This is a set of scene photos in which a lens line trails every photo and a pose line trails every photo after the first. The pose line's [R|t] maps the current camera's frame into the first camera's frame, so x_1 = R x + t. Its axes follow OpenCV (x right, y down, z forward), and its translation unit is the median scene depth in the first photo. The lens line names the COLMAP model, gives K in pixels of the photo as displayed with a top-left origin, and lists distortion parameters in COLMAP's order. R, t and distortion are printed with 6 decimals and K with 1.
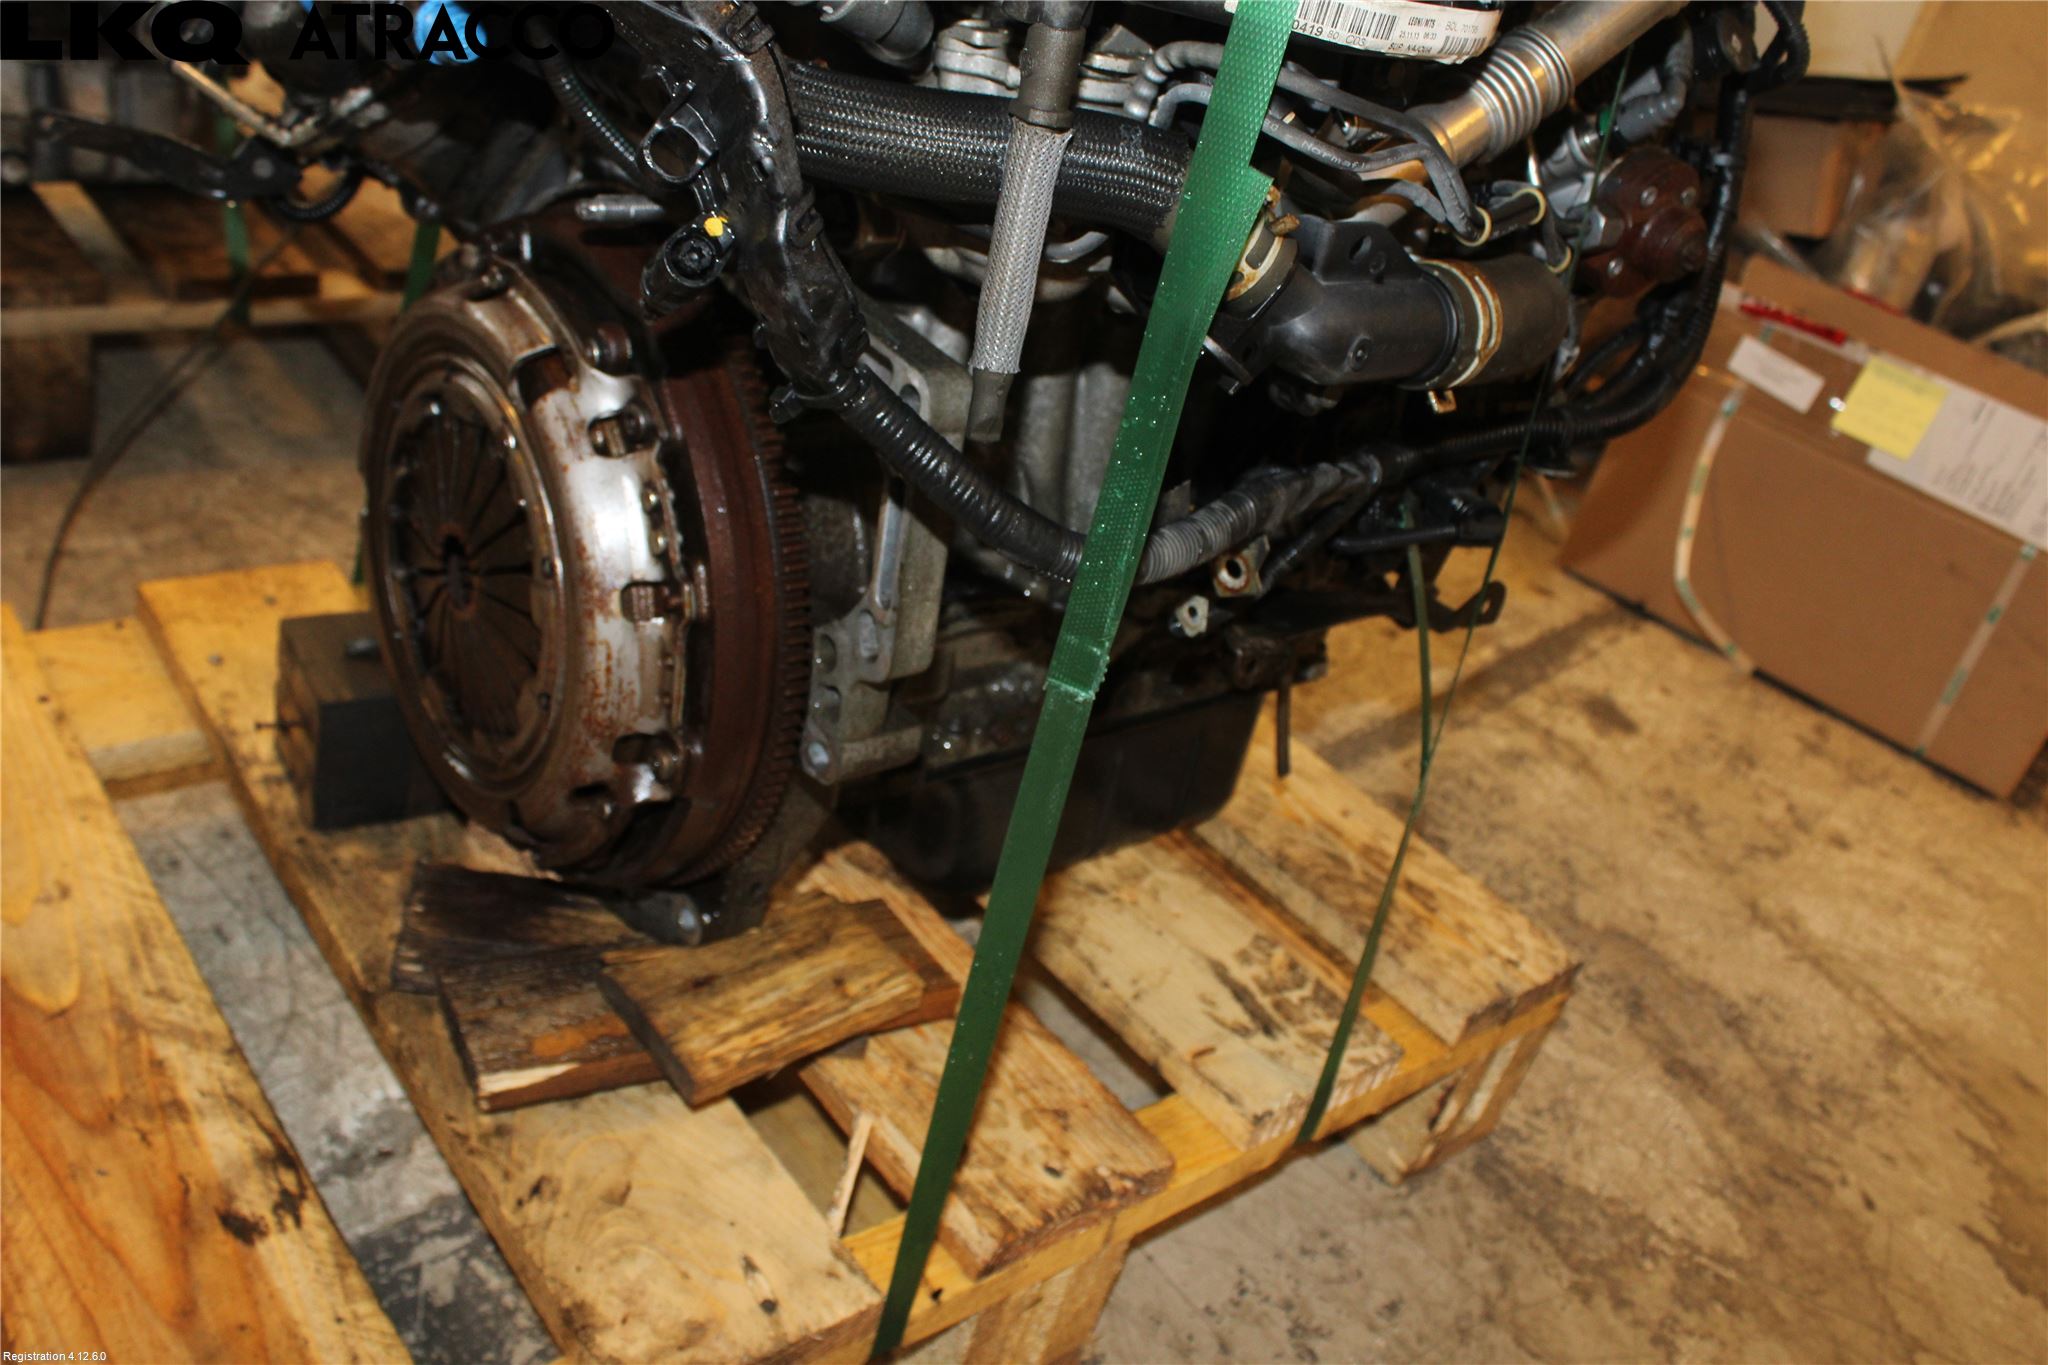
lens RADIAL K [[1787.3, 0, 1008.9], [0, 1787.3, 672.2], [0, 0, 1]] dist [-0.149351, 0.127536]
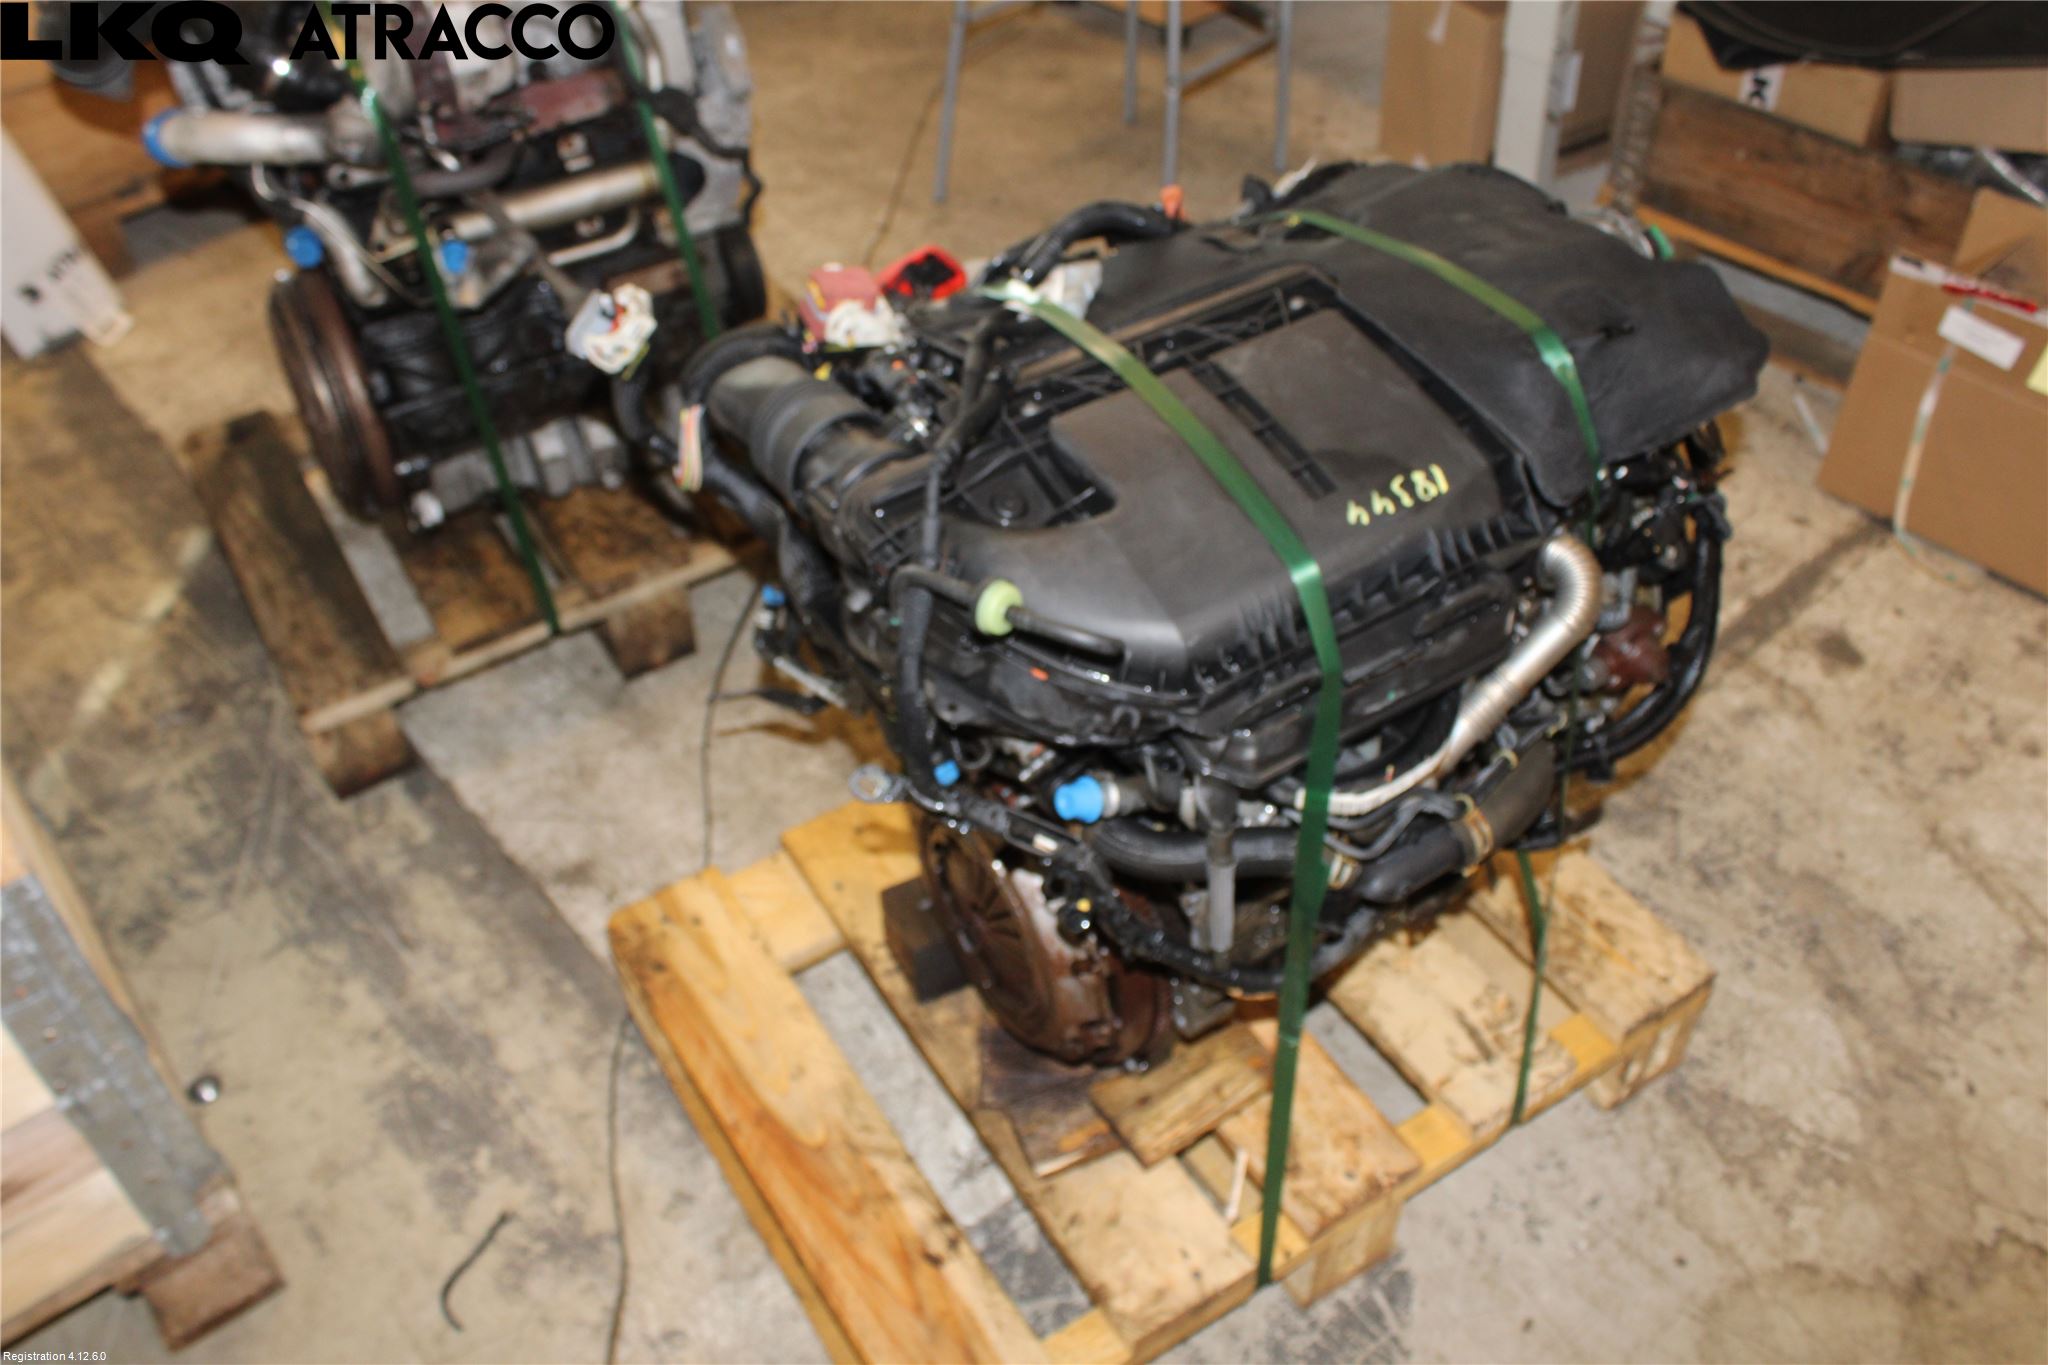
lens RADIAL K [[1787.3, 0, 1005.3], [0, 1787.3, 682.7], [0, 0, 1]] dist [-0.149351, 0.127536]
pose [[0.954439, -0.111825, -0.276661, 0.186574], [0.167277, 0.968260, 0.185716, -0.458409], [0.247112, -0.223533, 0.942851, -0.509513]]
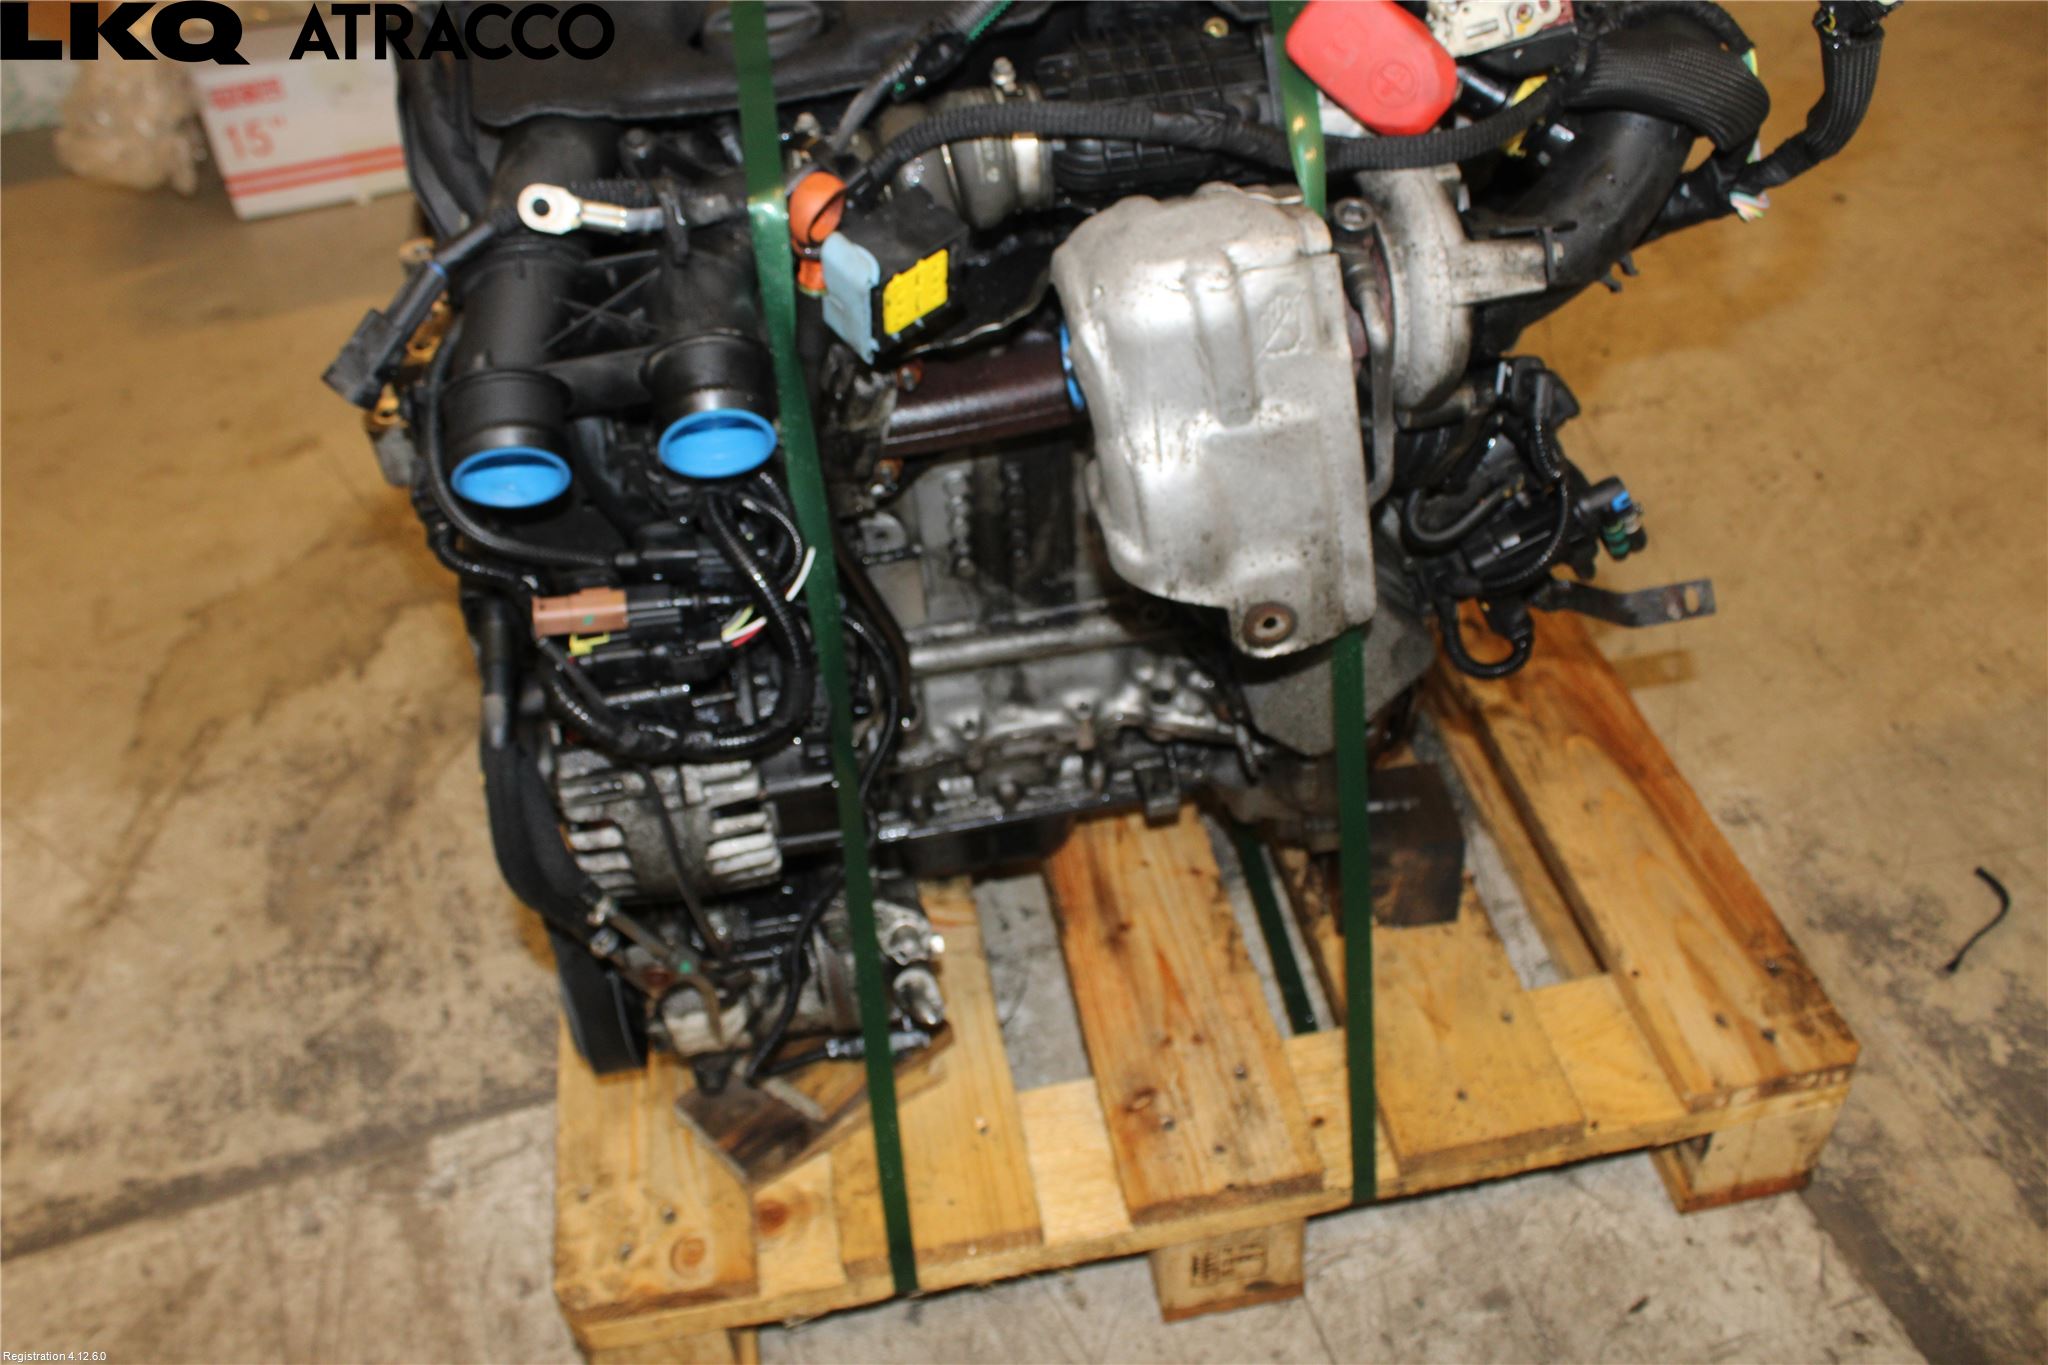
lens RADIAL K [[1787.3, 0, 1011.5], [0, 1787.3, 684.1], [0, 0, 1]] dist [-0.149351, 0.127536]
pose [[-0.860448, -0.438304, 0.259843, -0.356534], [0.141693, 0.284021, 0.948291, -1.141510], [-0.489441, 0.852773, -0.182281, 1.112374]]
